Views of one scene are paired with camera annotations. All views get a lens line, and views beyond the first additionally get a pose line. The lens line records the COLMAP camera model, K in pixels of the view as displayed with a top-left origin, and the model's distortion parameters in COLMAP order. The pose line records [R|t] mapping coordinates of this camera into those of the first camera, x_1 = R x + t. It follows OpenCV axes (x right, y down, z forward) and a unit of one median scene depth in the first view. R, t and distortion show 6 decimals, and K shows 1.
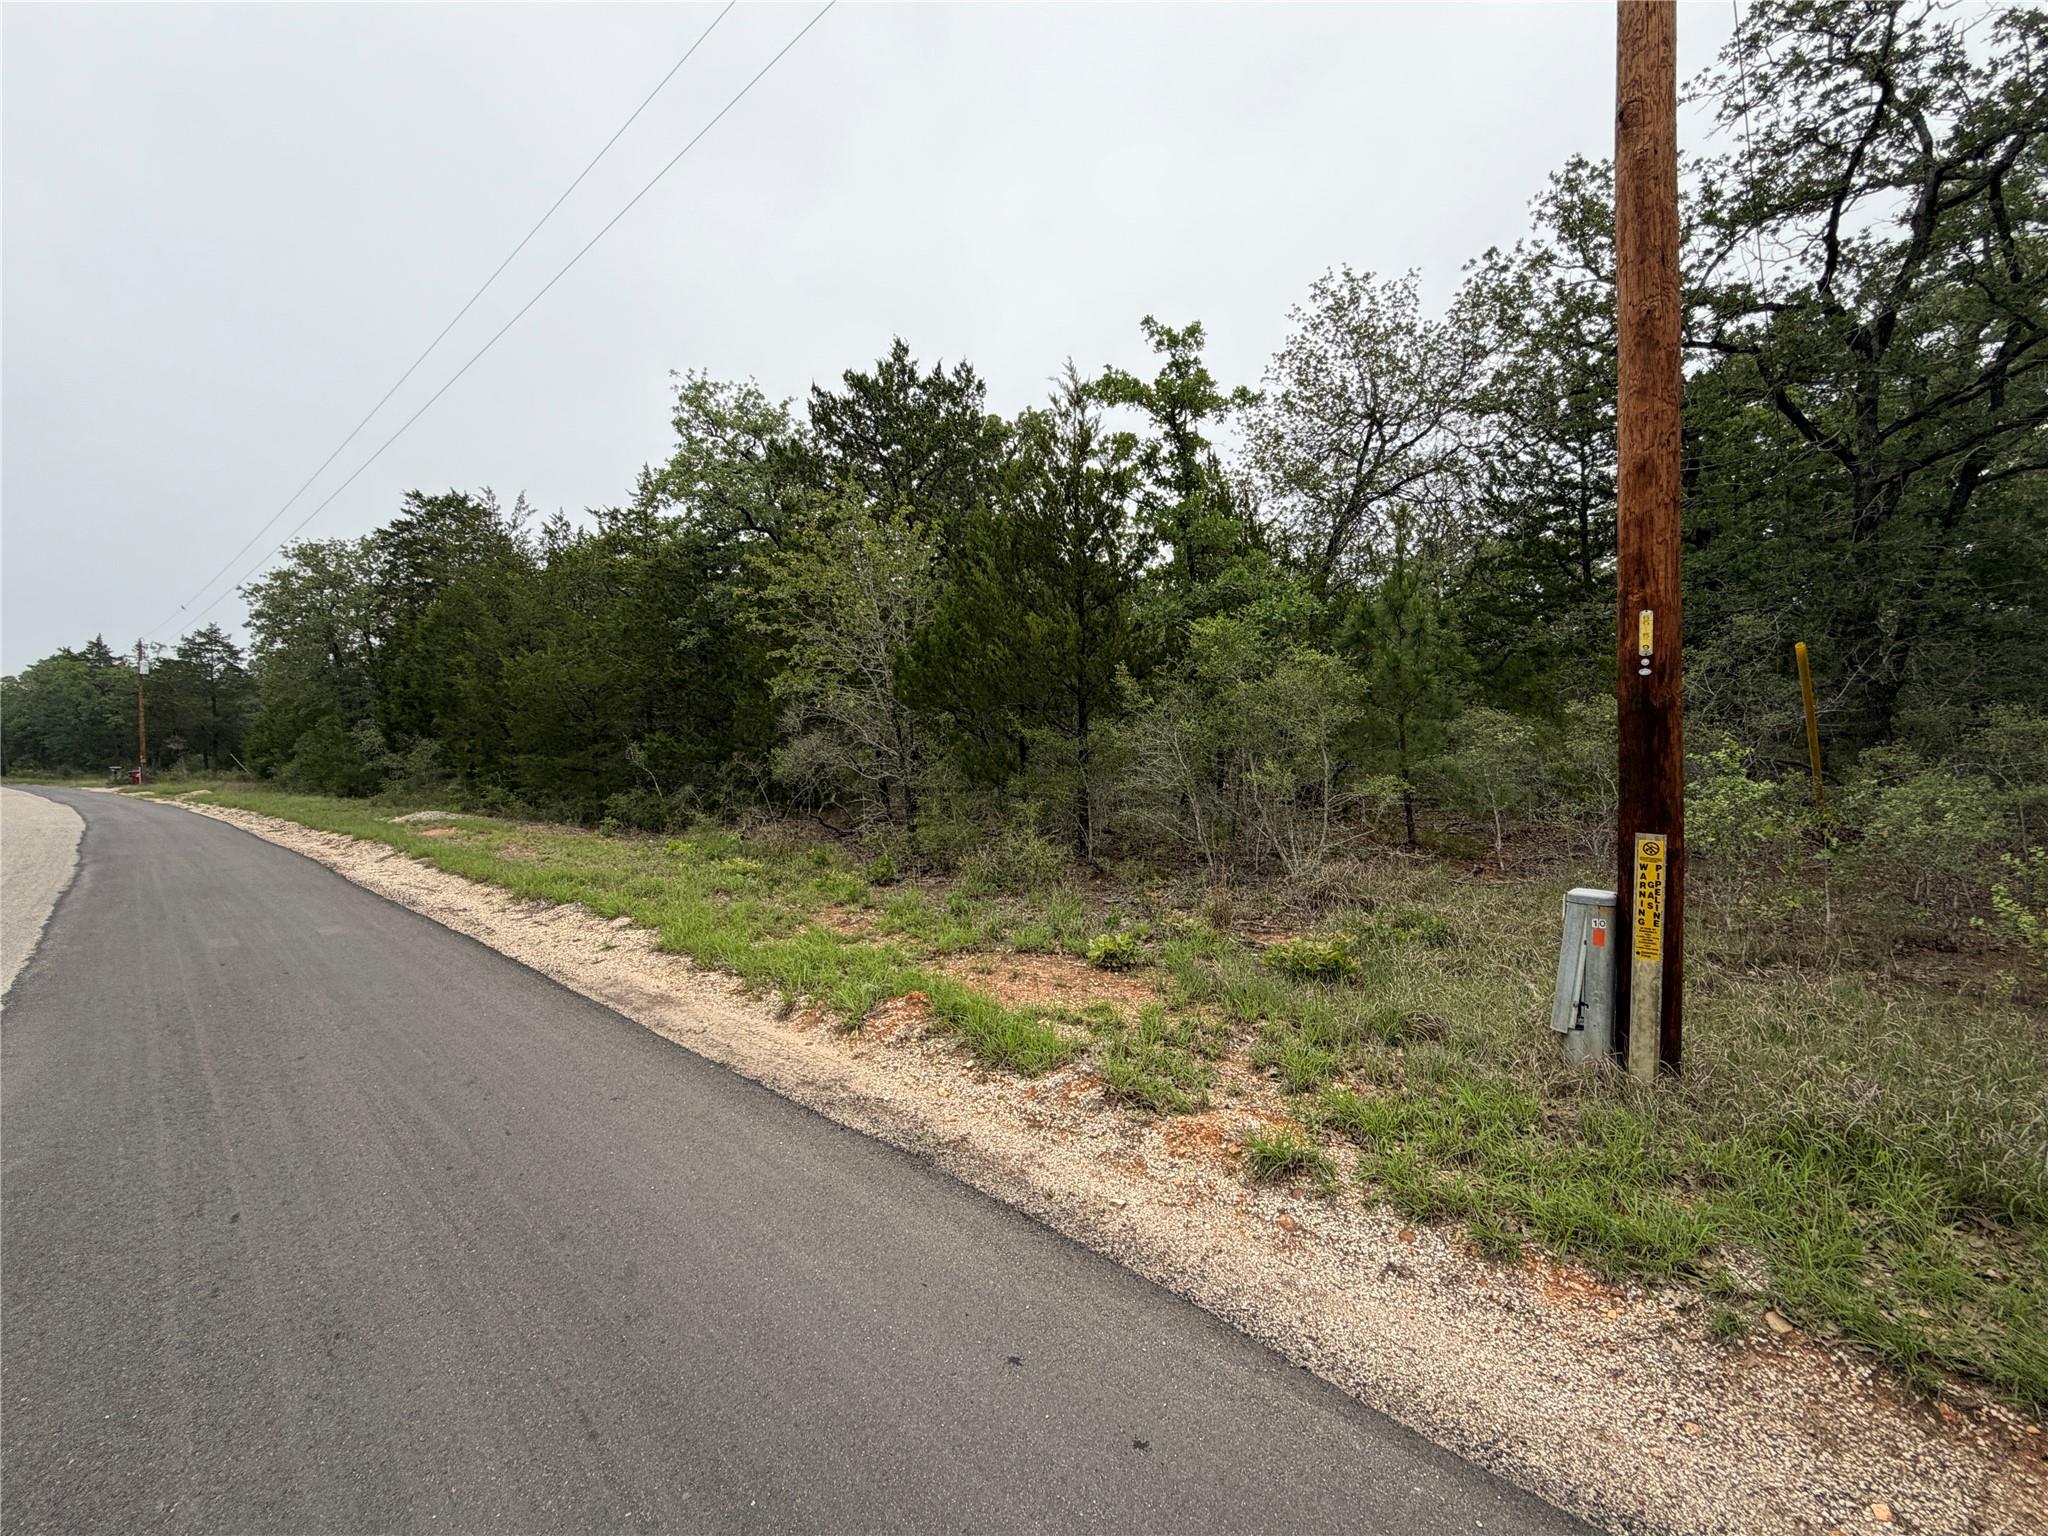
lens RADIAL K [[816.2, 0, 1007.7], [0, 816.2, 769.1], [0, 0, 1]] dist [0.001906, 0.000076]
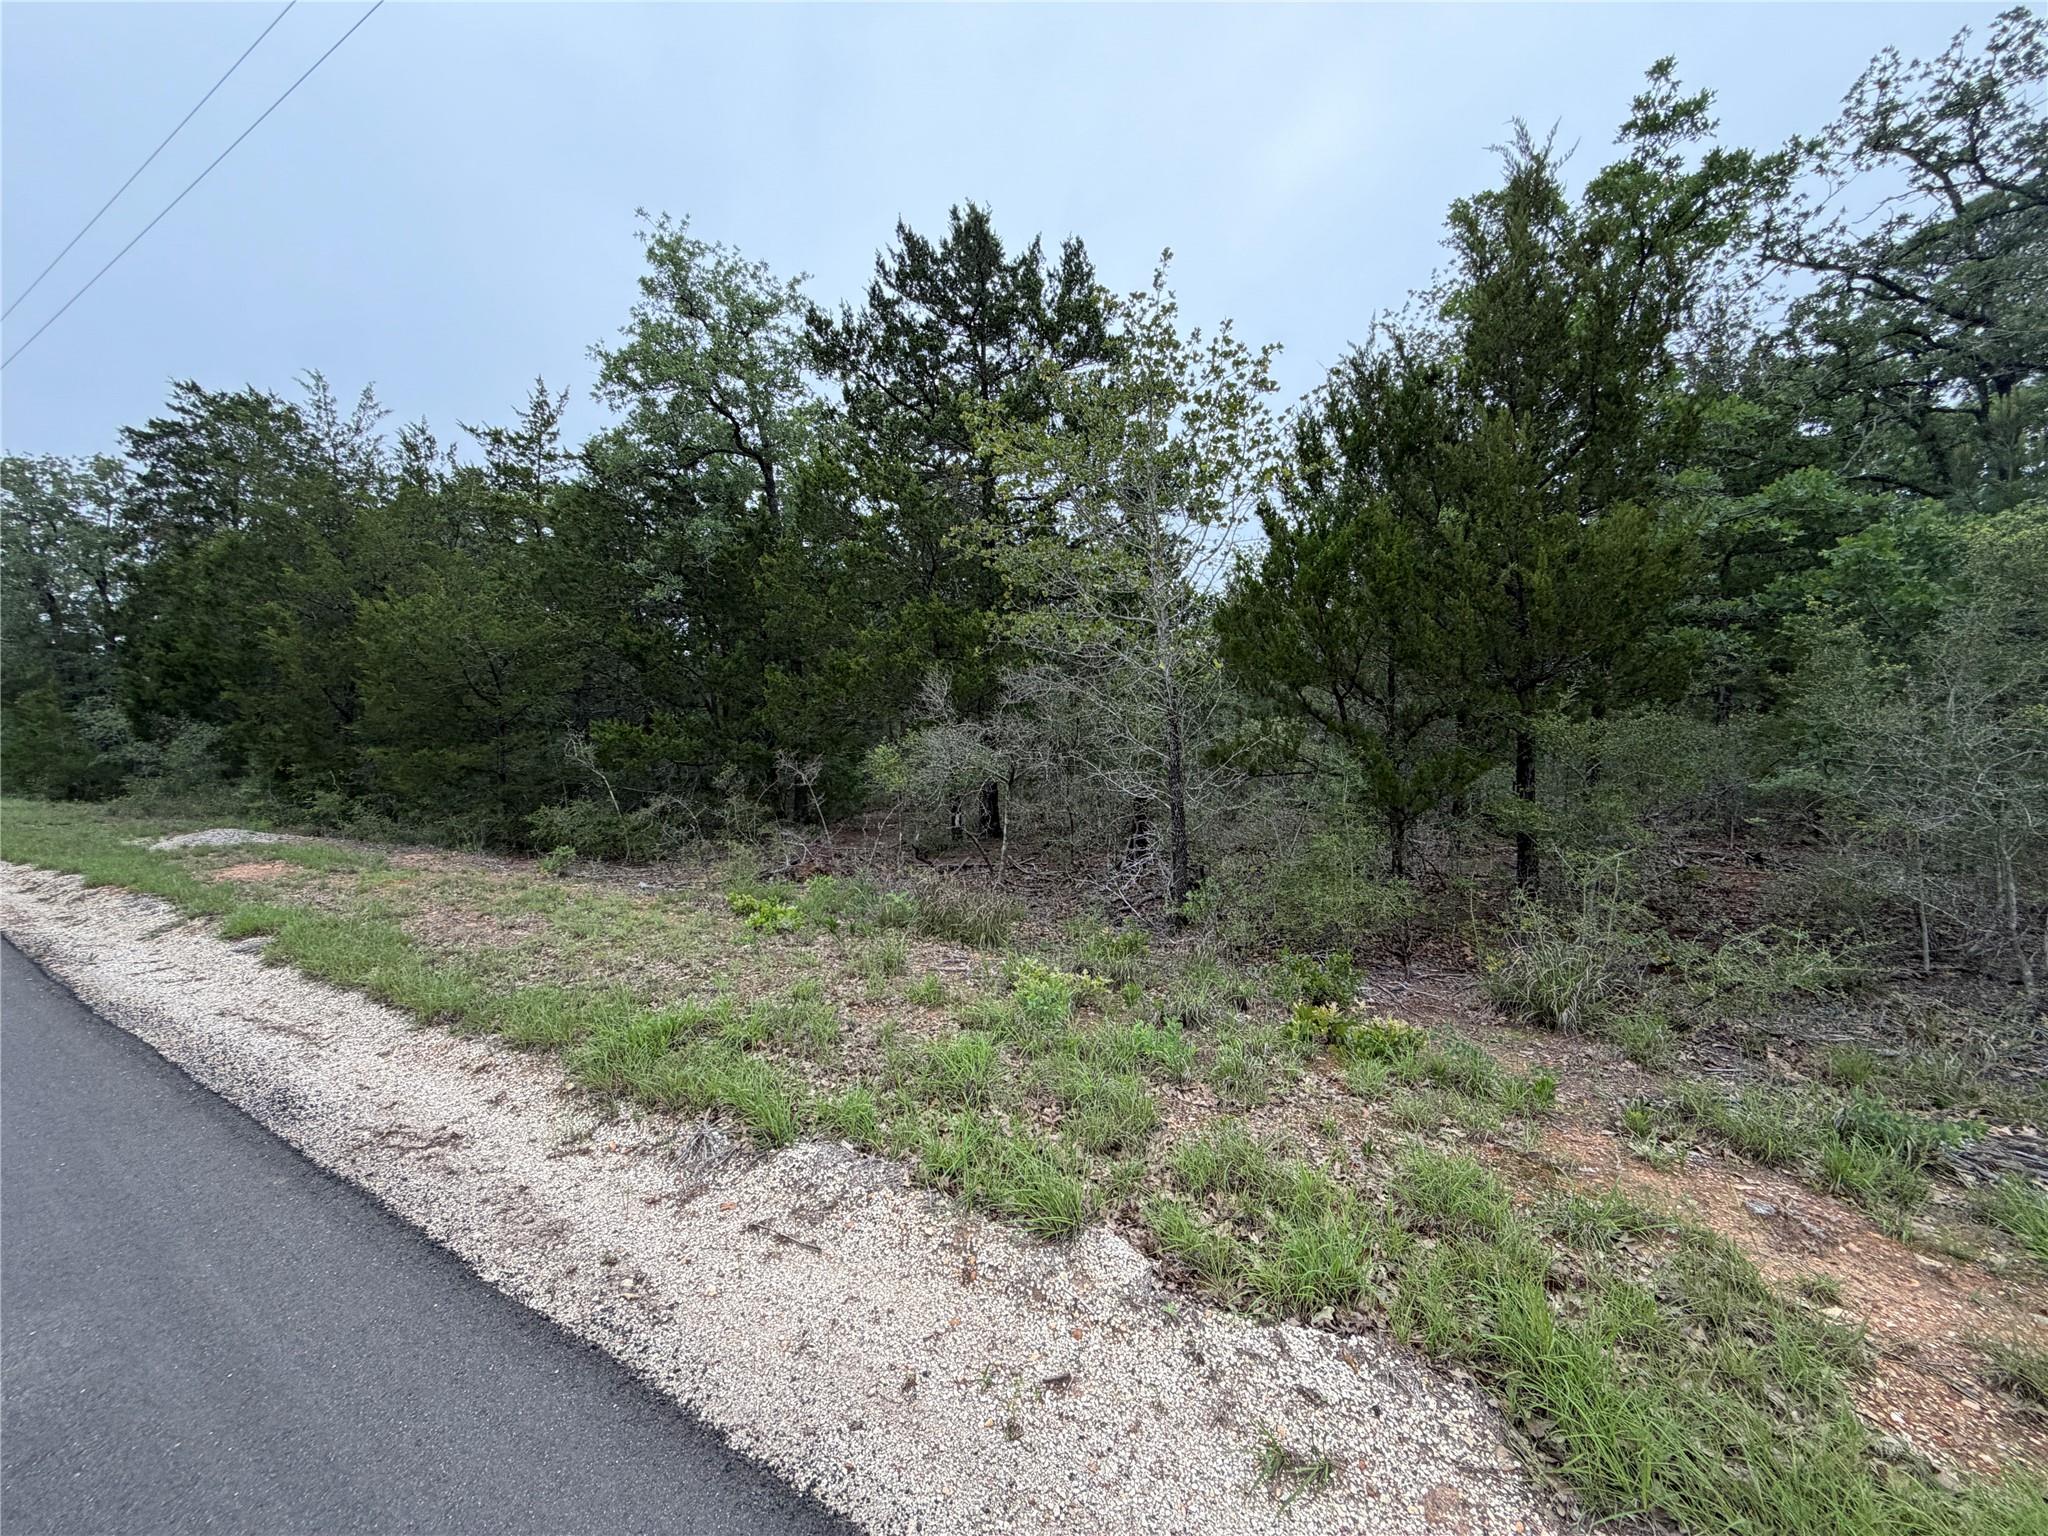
lens RADIAL K [[816.2, 0, 1040.3], [0, 816.2, 768.3], [0, 0, 1]] dist [0.001906, 0.000076]
pose [[0.981220, 0.014437, 0.192351, -0.159043], [-0.013421, 0.999888, -0.006584, -0.002118], [-0.192425, 0.003879, 0.981304, 0.190974]]
